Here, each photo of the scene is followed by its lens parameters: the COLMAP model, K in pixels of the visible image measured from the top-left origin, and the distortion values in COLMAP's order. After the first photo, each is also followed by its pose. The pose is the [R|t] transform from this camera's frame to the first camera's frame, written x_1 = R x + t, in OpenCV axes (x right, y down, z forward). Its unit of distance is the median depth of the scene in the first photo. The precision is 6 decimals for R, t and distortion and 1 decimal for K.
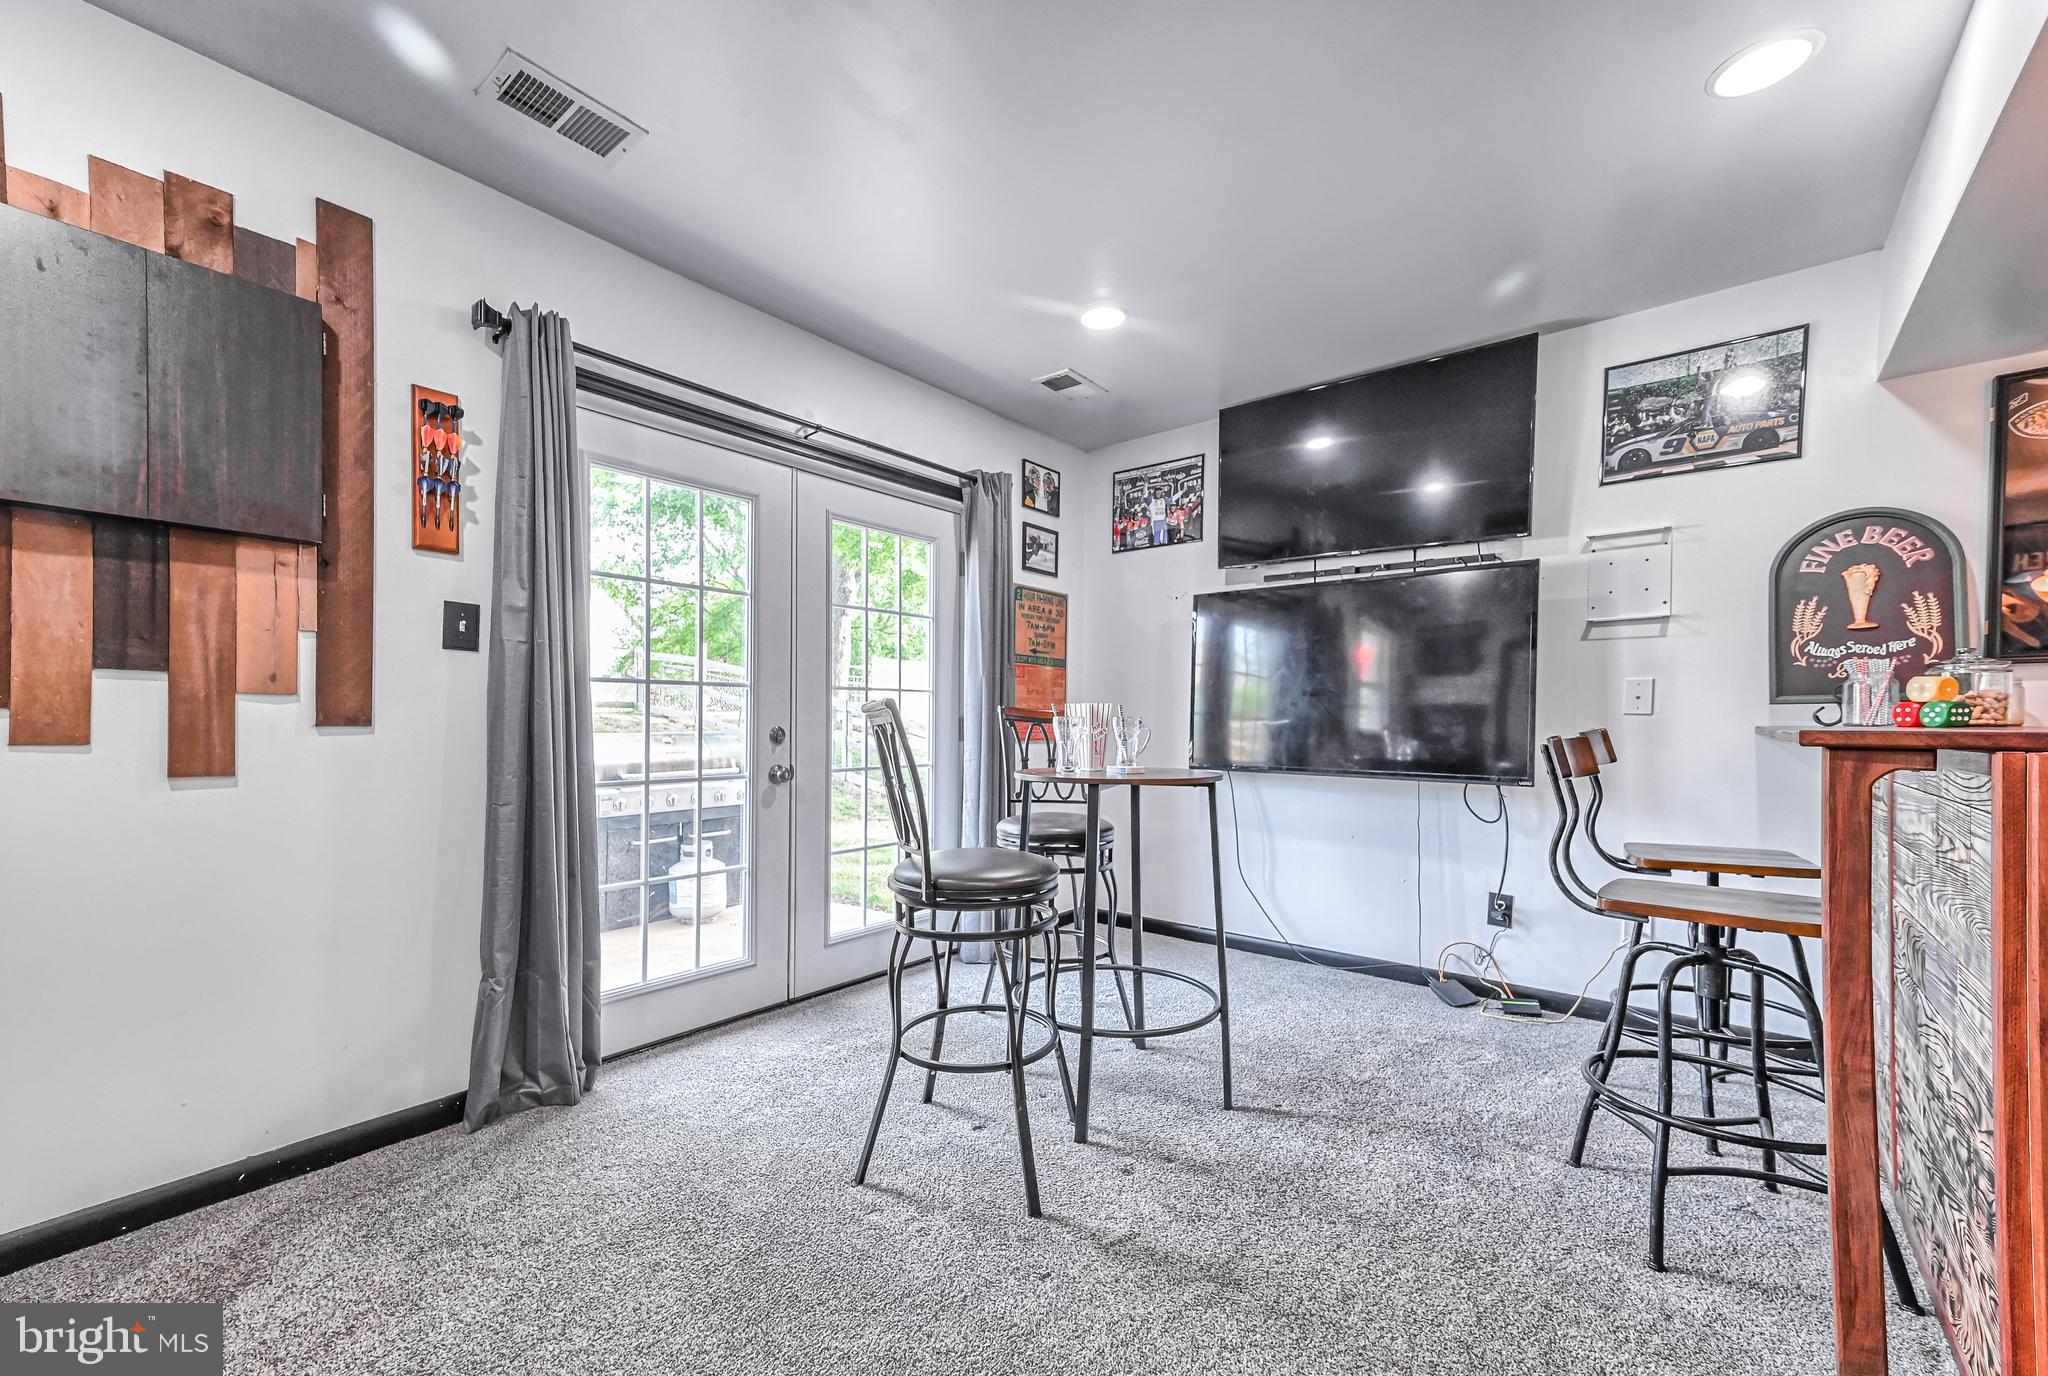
lens RADIAL K [[821.8, 0, 1020.7], [0, 821.8, 719.0], [0, 0, 1]] dist [0.026153, 0.000542]
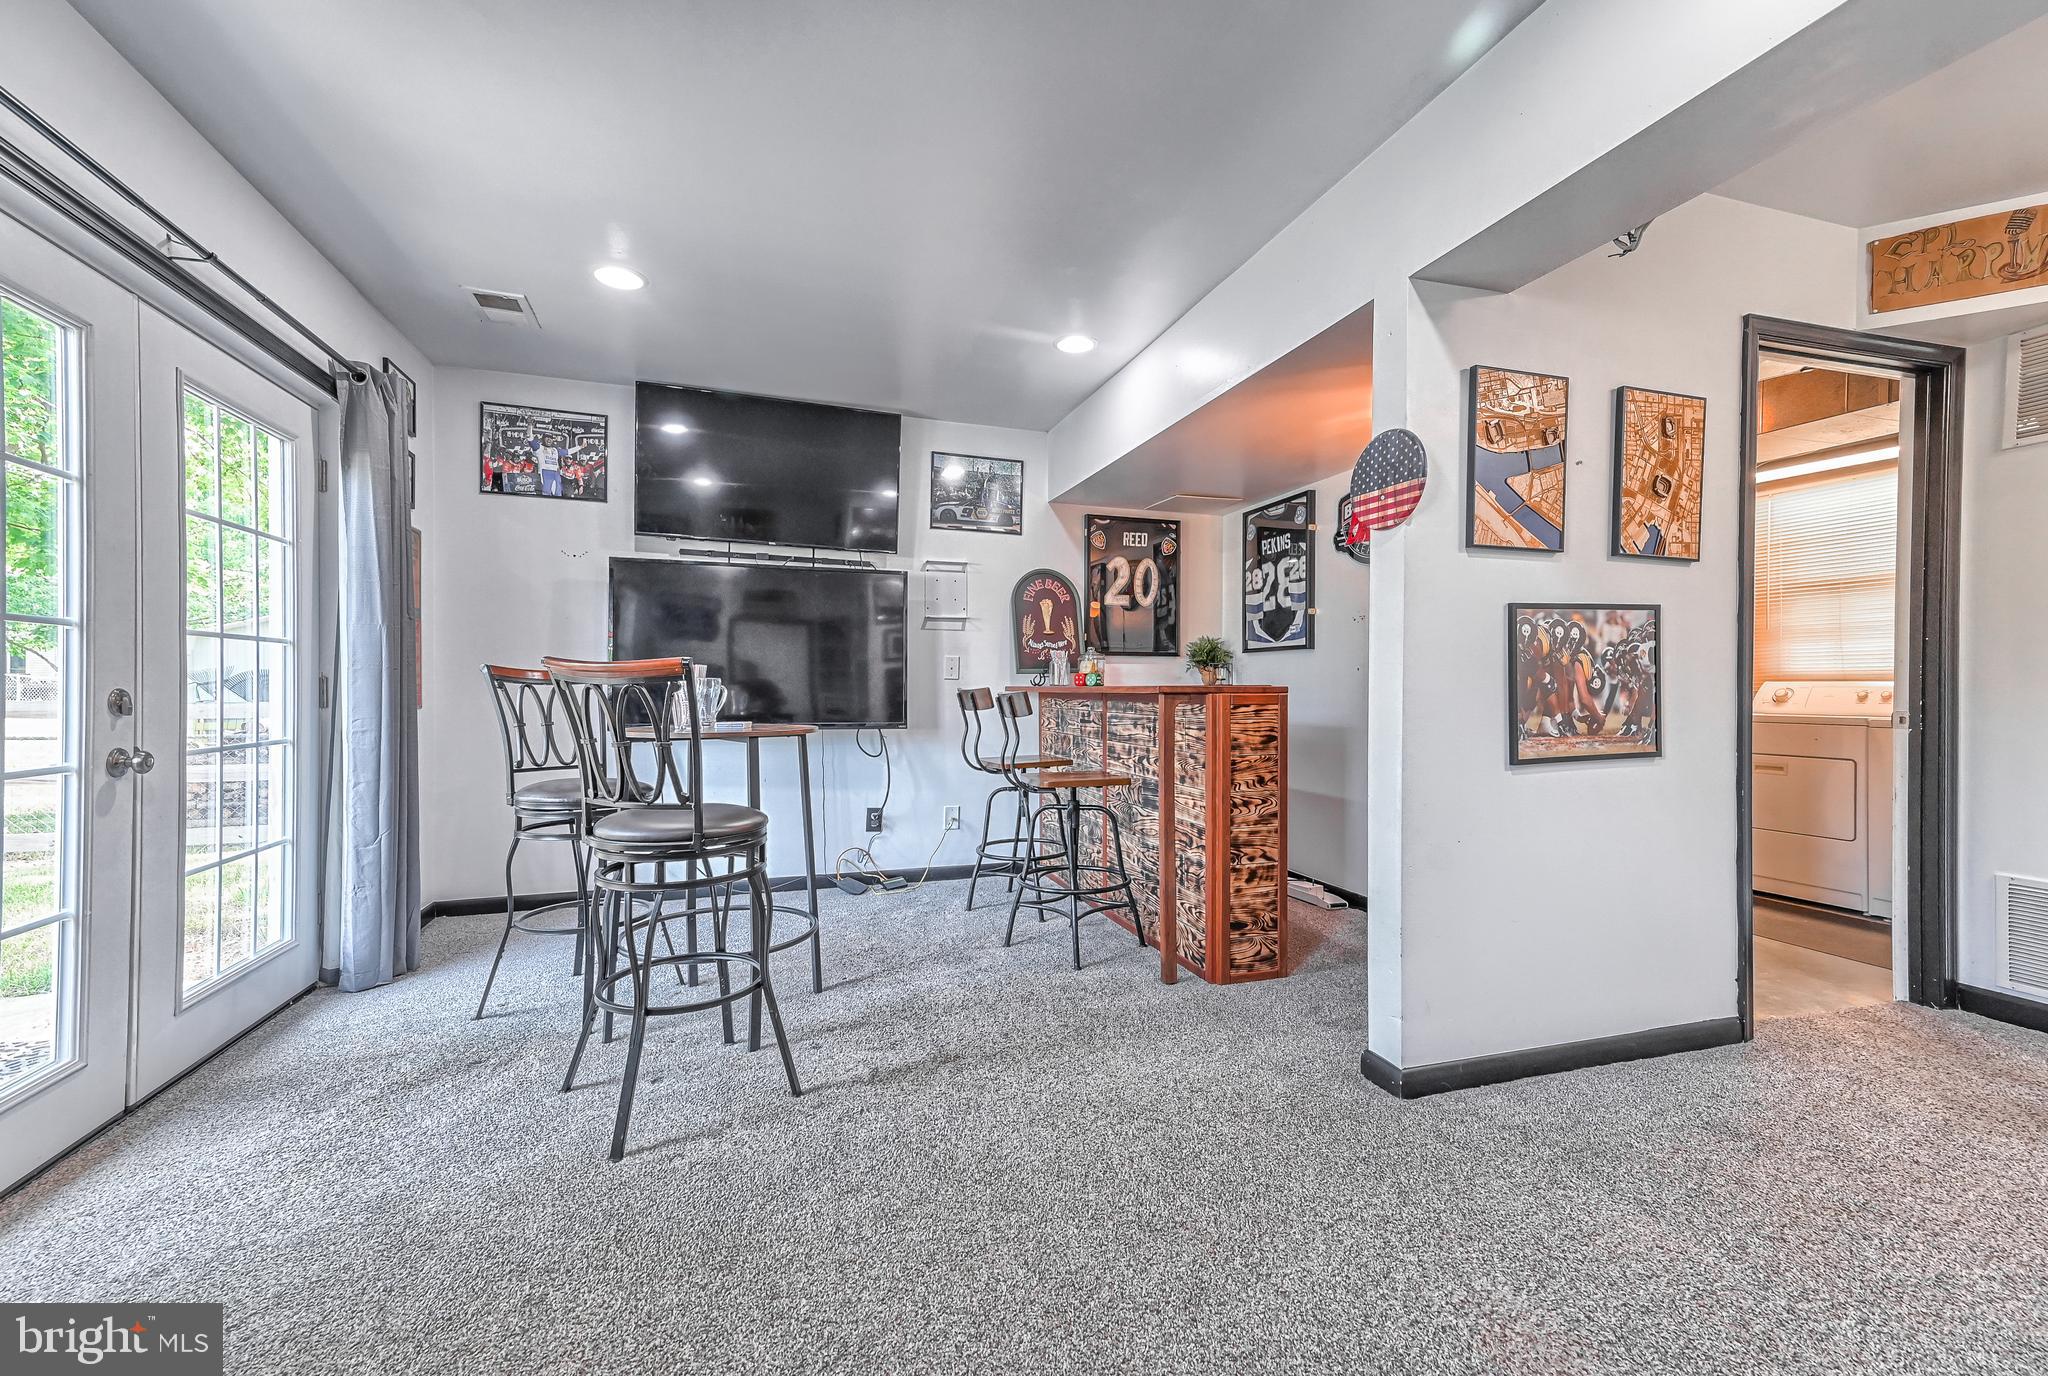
lens RADIAL K [[821.8, 0, 1014.0], [0, 821.8, 682.7], [0, 0, 1]] dist [0.026153, 0.000542]
pose [[0.554647, 0.002874, 0.832081, -0.459020], [-0.002091, 0.999996, -0.002060, 0.003985], [-0.832083, -0.000598, 0.554651, 0.046073]]
